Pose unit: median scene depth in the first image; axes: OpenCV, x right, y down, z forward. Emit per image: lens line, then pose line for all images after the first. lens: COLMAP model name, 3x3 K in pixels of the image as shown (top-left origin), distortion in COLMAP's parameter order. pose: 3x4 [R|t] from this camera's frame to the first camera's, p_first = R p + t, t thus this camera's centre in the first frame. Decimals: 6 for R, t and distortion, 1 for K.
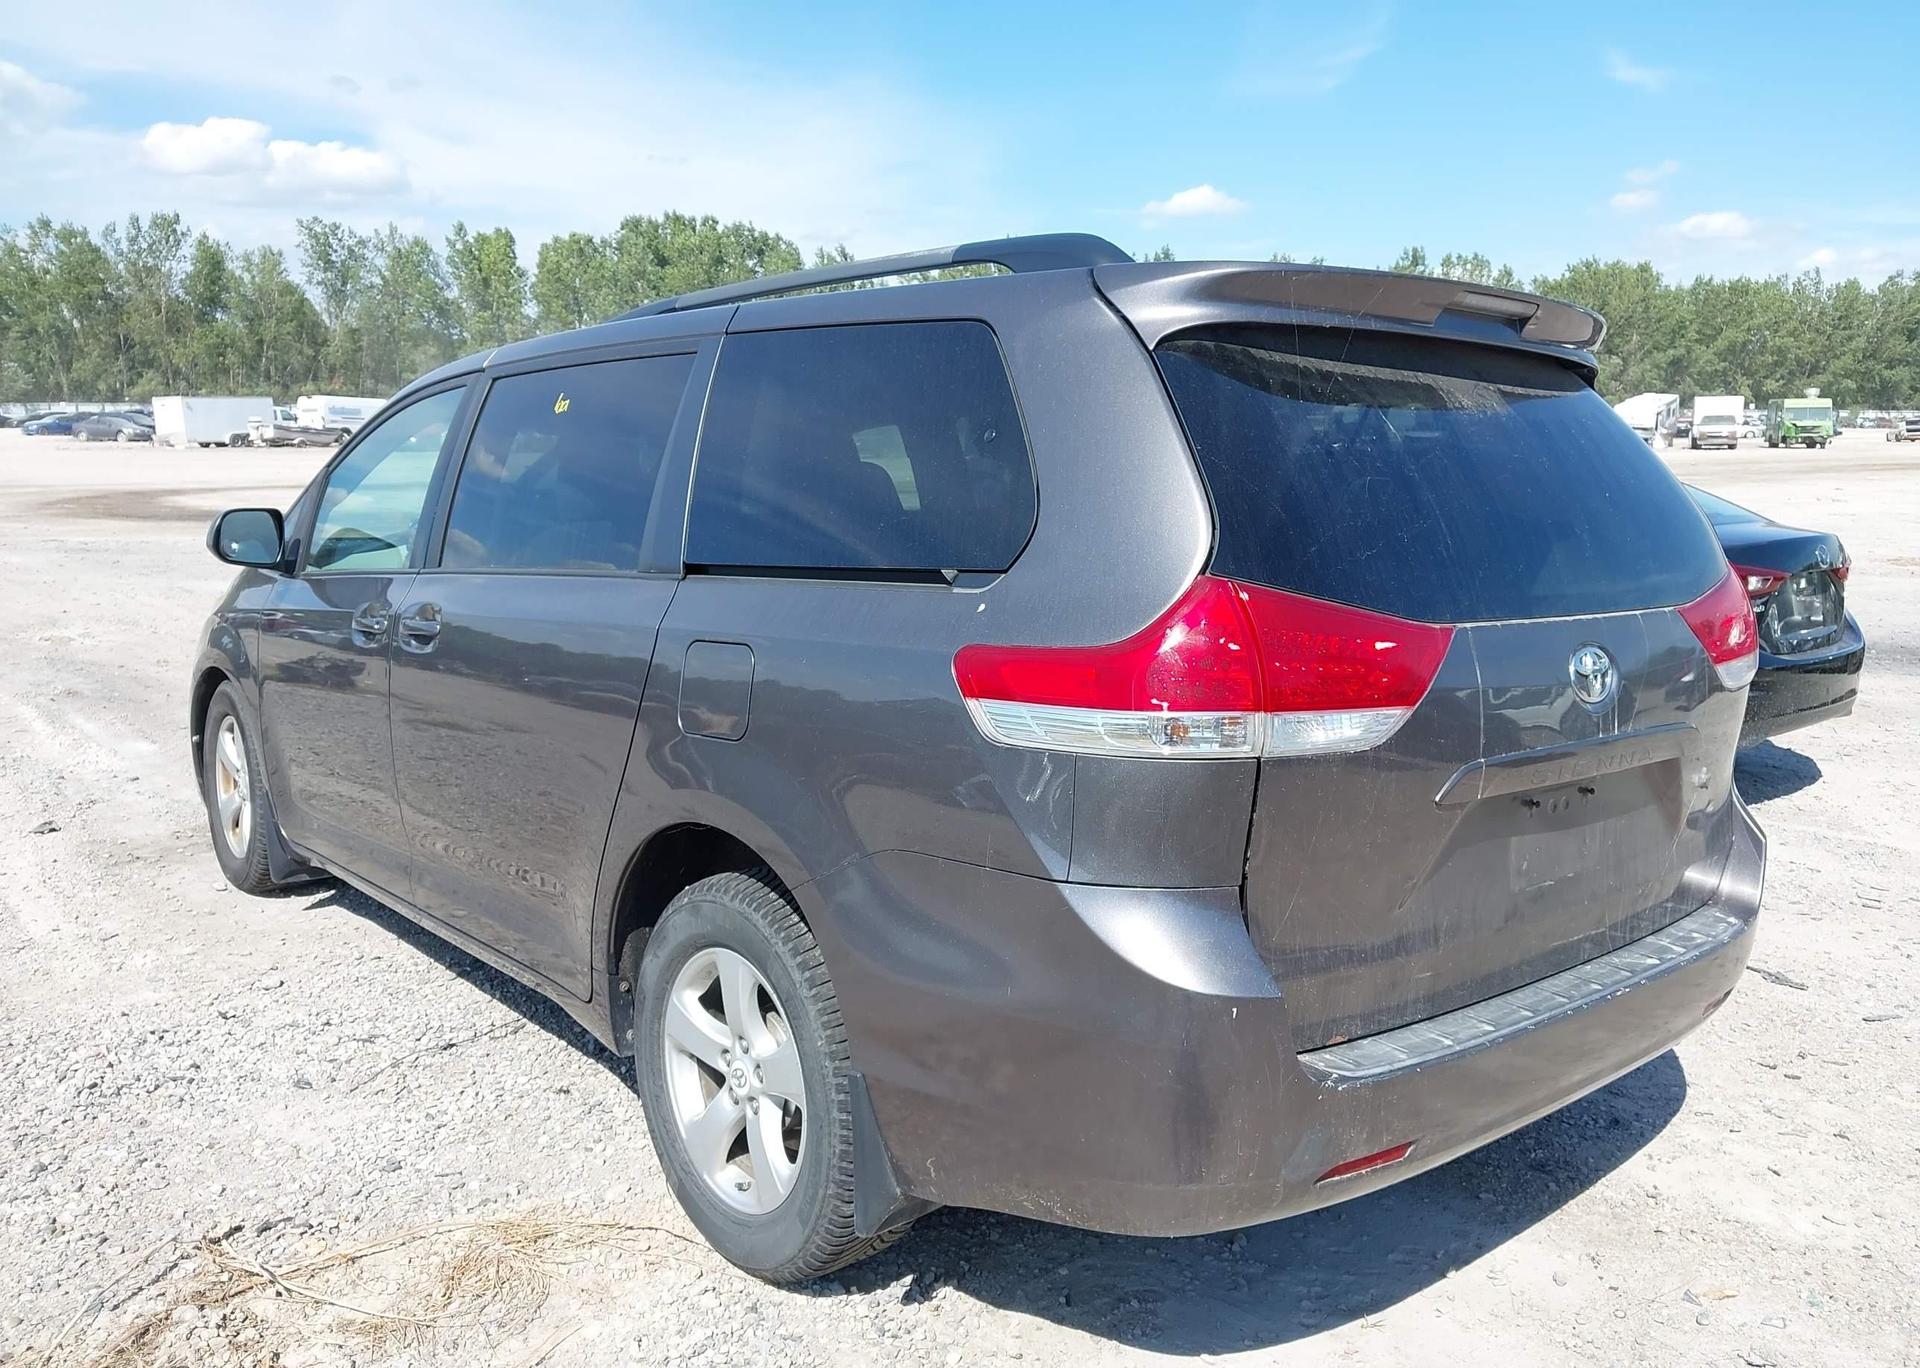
lens RADIAL K [[1611.2, 0, 960.0], [0, 1611.2, 684.0], [0, 0, 1]] dist [0.054386, -0.102841]
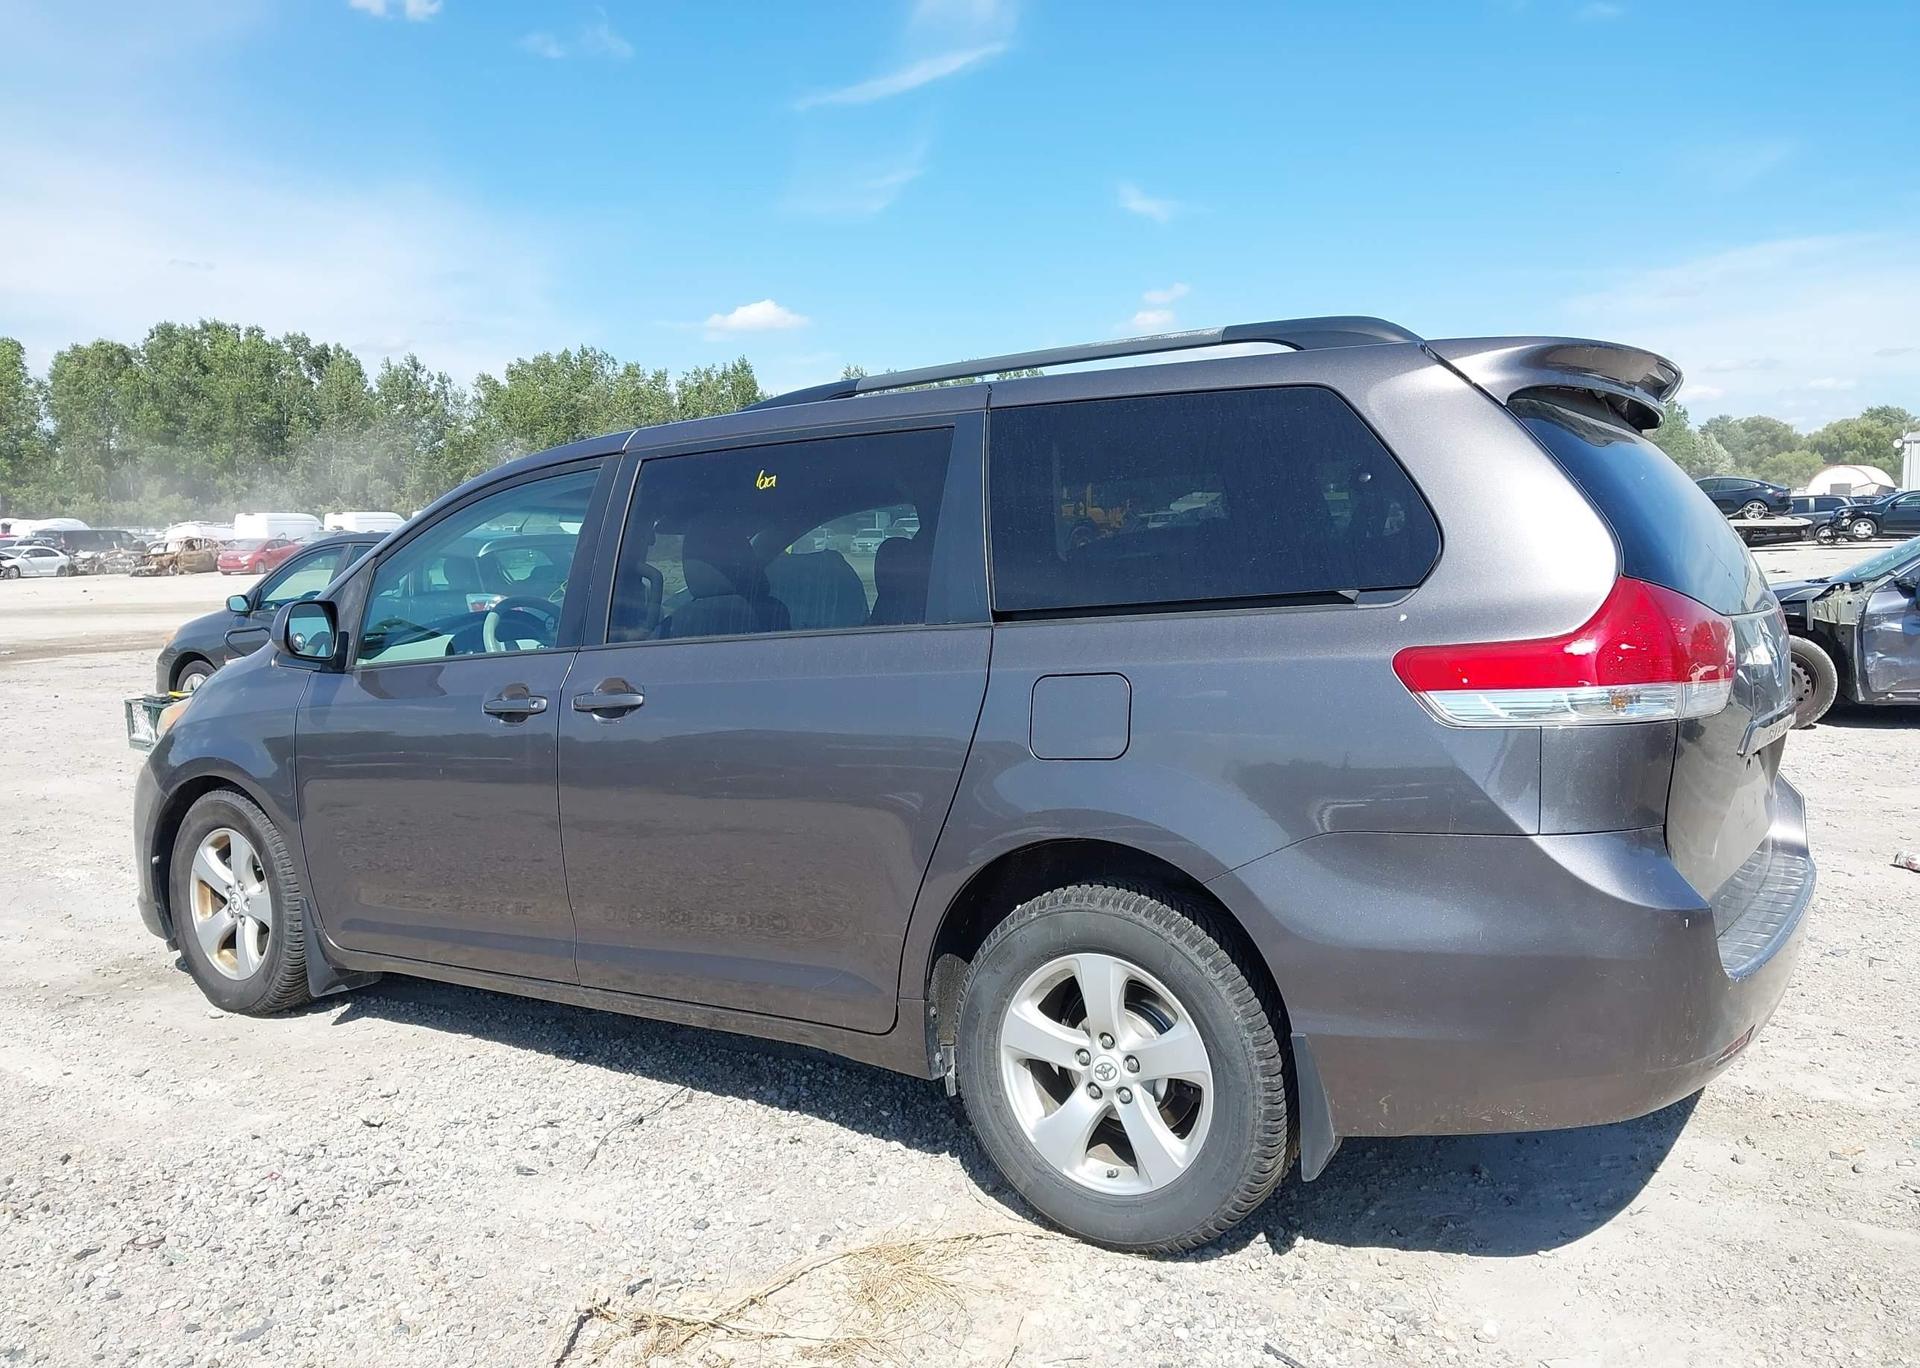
lens RADIAL K [[1598.8, 0, 960.0], [0, 1598.8, 684.0], [0, 0, 1]] dist [0.058952, -0.061186]
pose [[0.957630, -0.055363, 0.282629, -0.047407], [0.073970, 0.995710, -0.055588, 0.003177], [-0.278339, 0.074139, 0.957617, -0.002960]]
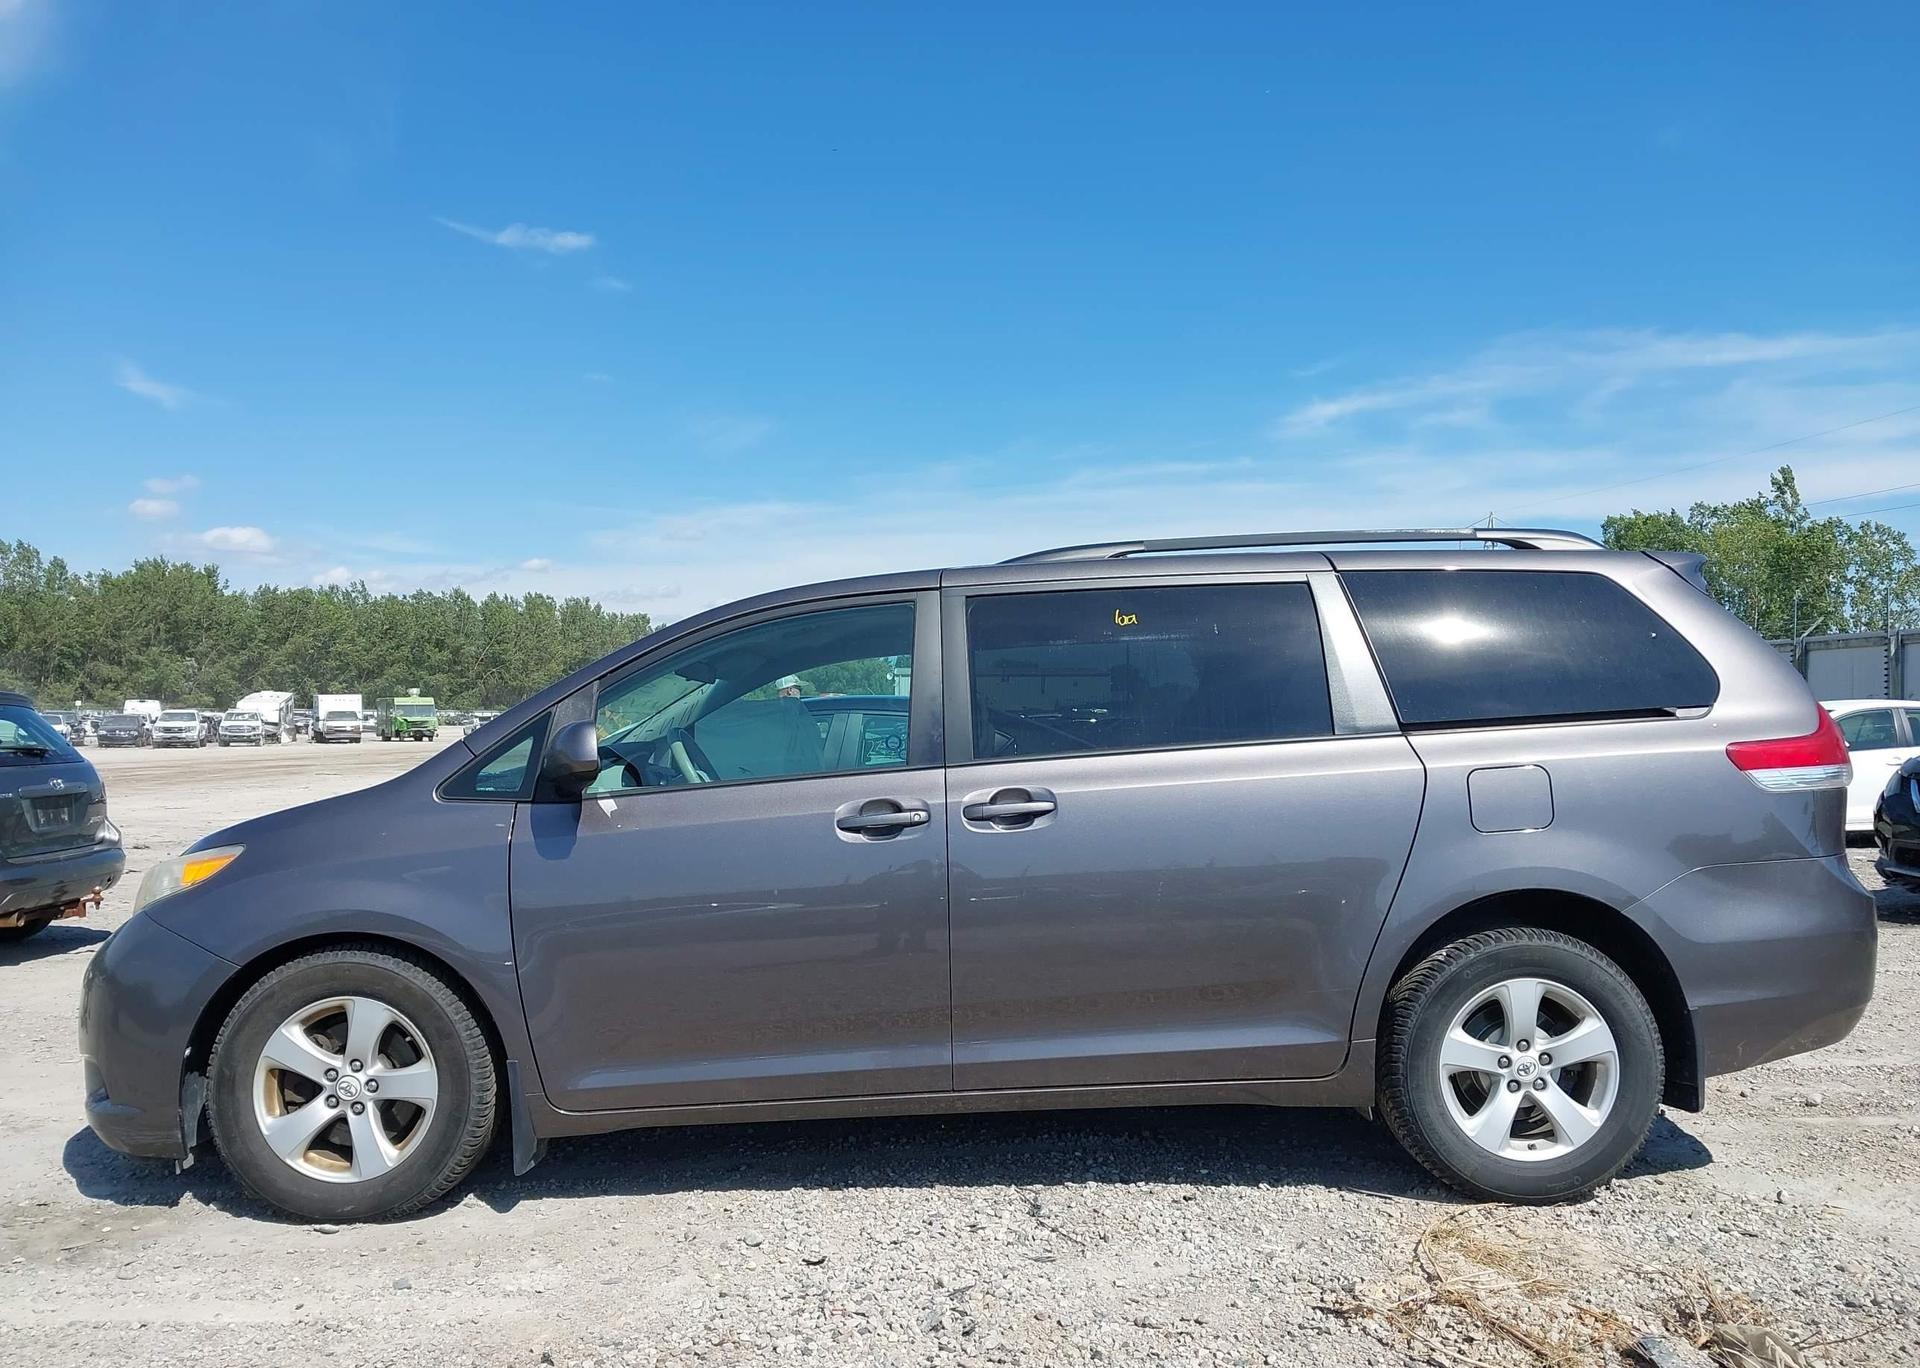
lens RADIAL K [[1611.2, 0, 960.0], [0, 1611.2, 684.0], [0, 0, 1]] dist [0.054386, -0.102841]
pose [[0.577677, 0.019737, 0.816027, -0.146765], [0.135514, 0.983516, -0.119721, 0.000897], [-0.804938, 0.179743, 0.565480, 0.047588]]
